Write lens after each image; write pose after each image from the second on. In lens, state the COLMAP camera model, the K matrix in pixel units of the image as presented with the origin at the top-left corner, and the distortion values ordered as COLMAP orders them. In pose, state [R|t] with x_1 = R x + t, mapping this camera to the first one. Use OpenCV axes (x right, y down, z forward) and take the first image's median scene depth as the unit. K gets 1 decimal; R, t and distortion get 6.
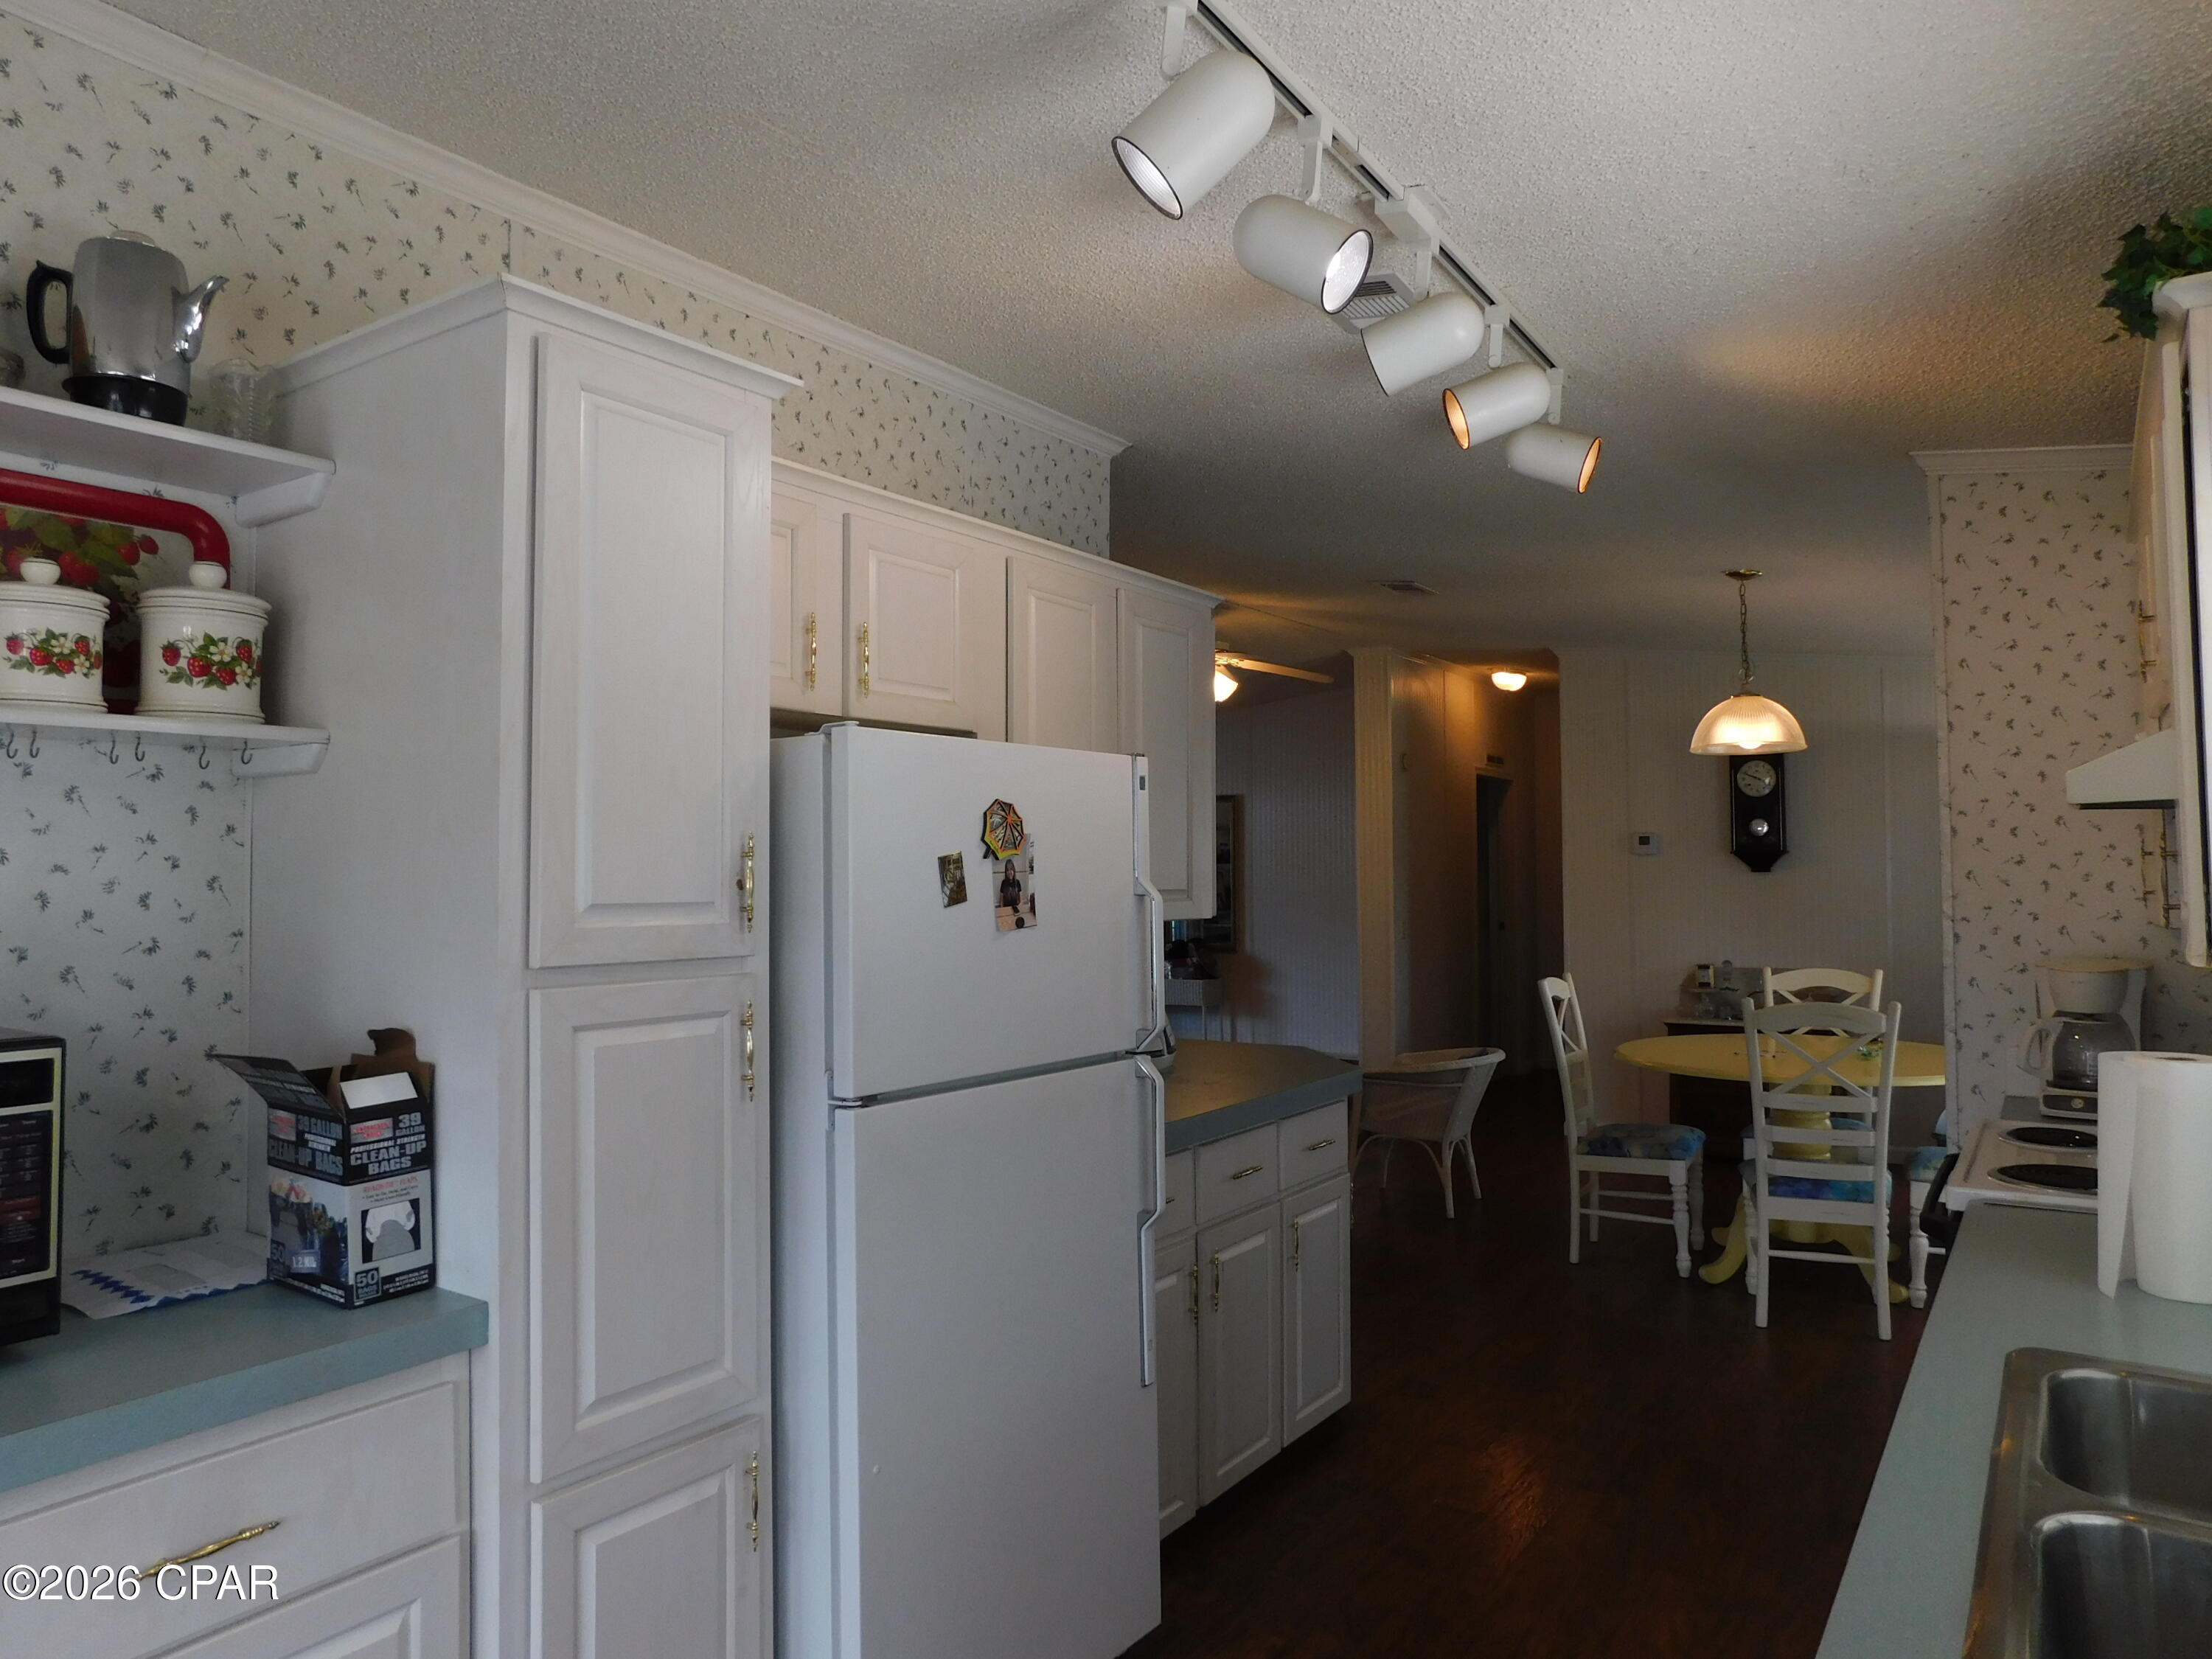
lens RADIAL K [[1458.6, 0, 1077.6], [0, 1458.6, 821.2], [0, 0, 1]] dist [-0.033409, -0.000453]
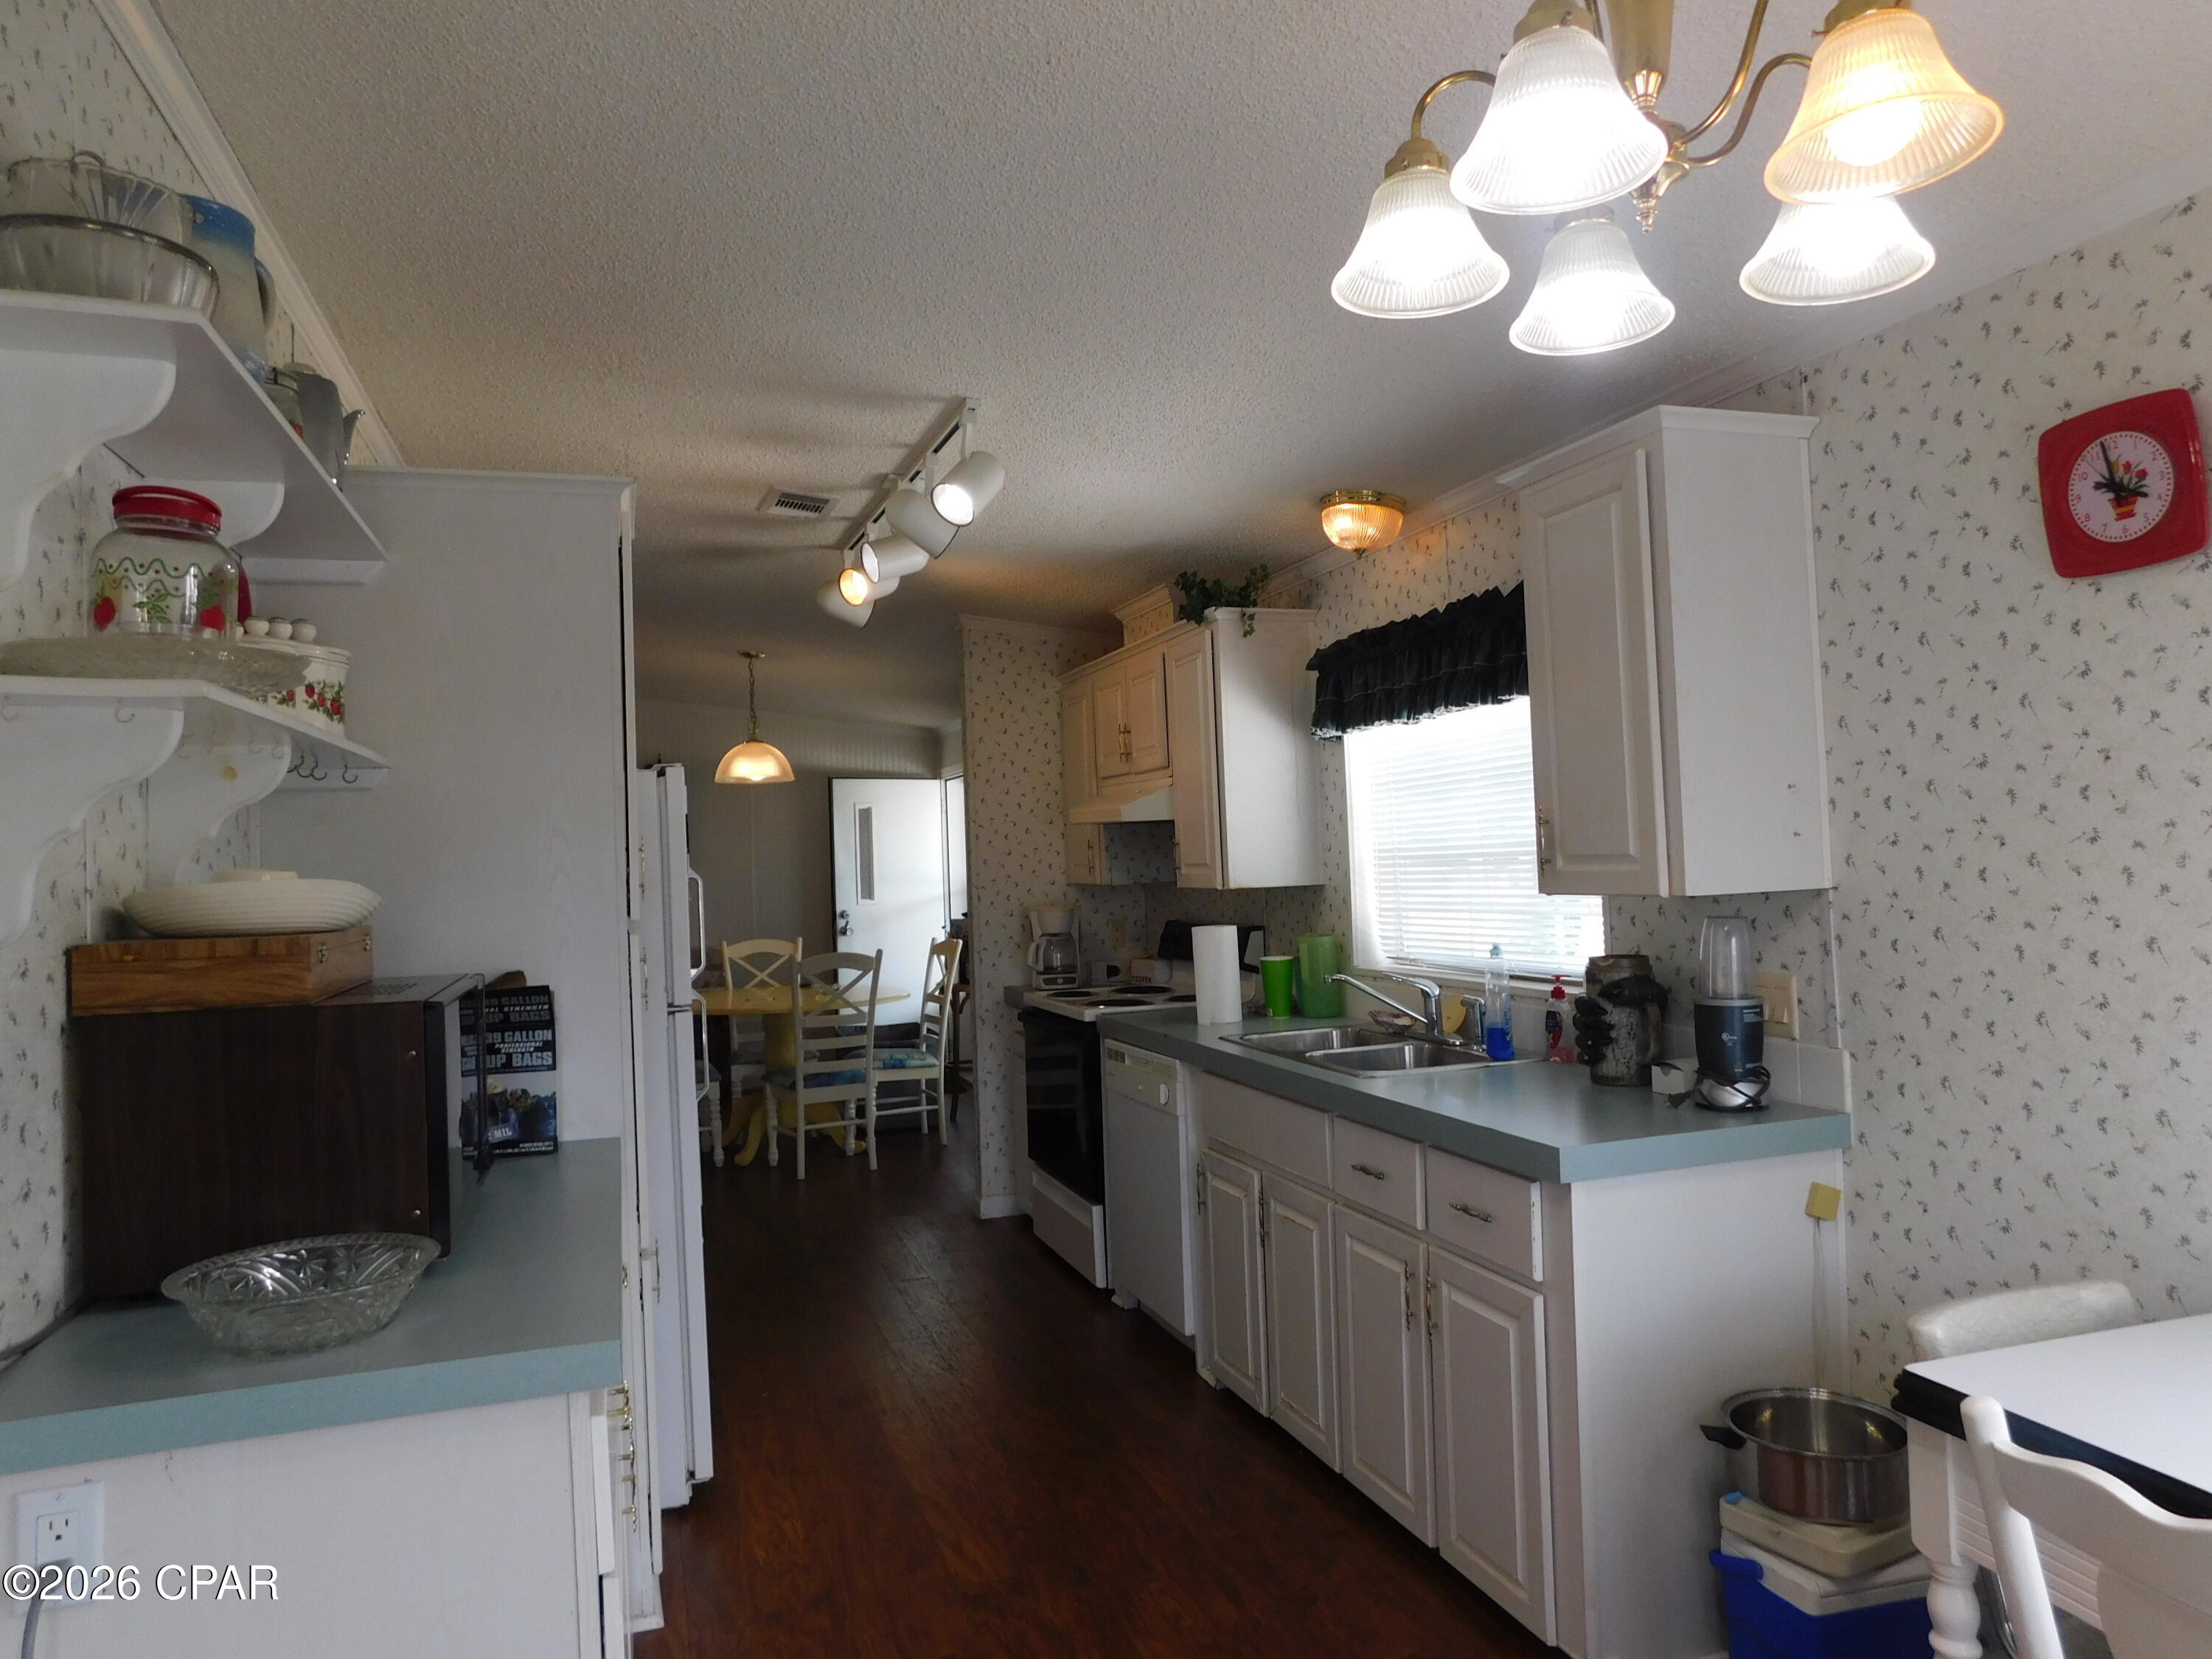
lens RADIAL K [[1458.6, 0, 1077.6], [0, 1458.6, 821.2], [0, 0, 1]] dist [-0.033409, -0.000453]
pose [[0.627474, 0.006797, 0.778608, -0.496924], [0.001343, 0.999951, -0.009811, 0.004218], [-0.778636, 0.007202, 0.627434, -0.140277]]
